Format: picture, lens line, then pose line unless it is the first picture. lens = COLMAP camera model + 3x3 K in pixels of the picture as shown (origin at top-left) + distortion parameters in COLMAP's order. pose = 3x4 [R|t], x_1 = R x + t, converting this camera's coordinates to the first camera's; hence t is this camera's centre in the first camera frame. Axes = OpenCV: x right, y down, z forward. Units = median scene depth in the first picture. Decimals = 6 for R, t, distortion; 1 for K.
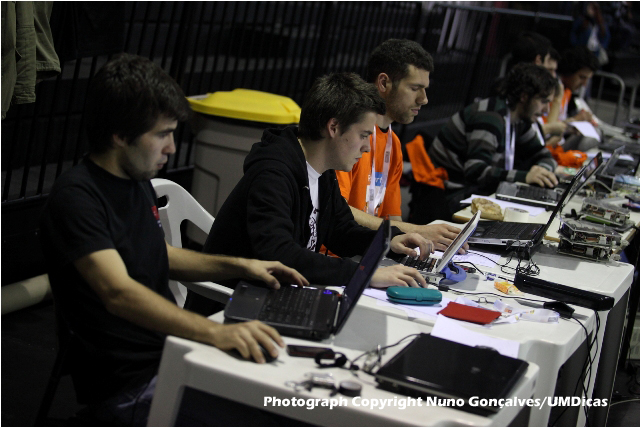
lens RADIAL K [[1313.3, 0, 320.0], [0, 1313.3, 213.5], [0, 0, 1]] dist [-0.295951, -0.295498]
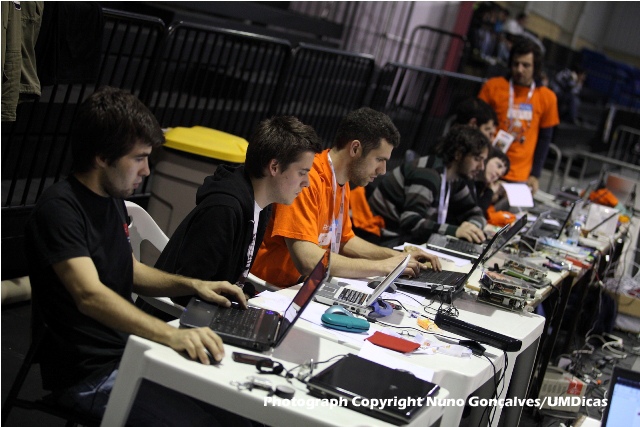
lens RADIAL K [[1313.3, 0, 320.0], [0, 1313.3, 213.5], [0, 0, 1]] dist [-0.295951, -0.295498]
pose [[0.994773, 0.090727, 0.046862, -0.009893], [-0.089064, 0.995359, -0.036450, 0.009792], [-0.049952, 0.032086, 0.998236, -0.114663]]
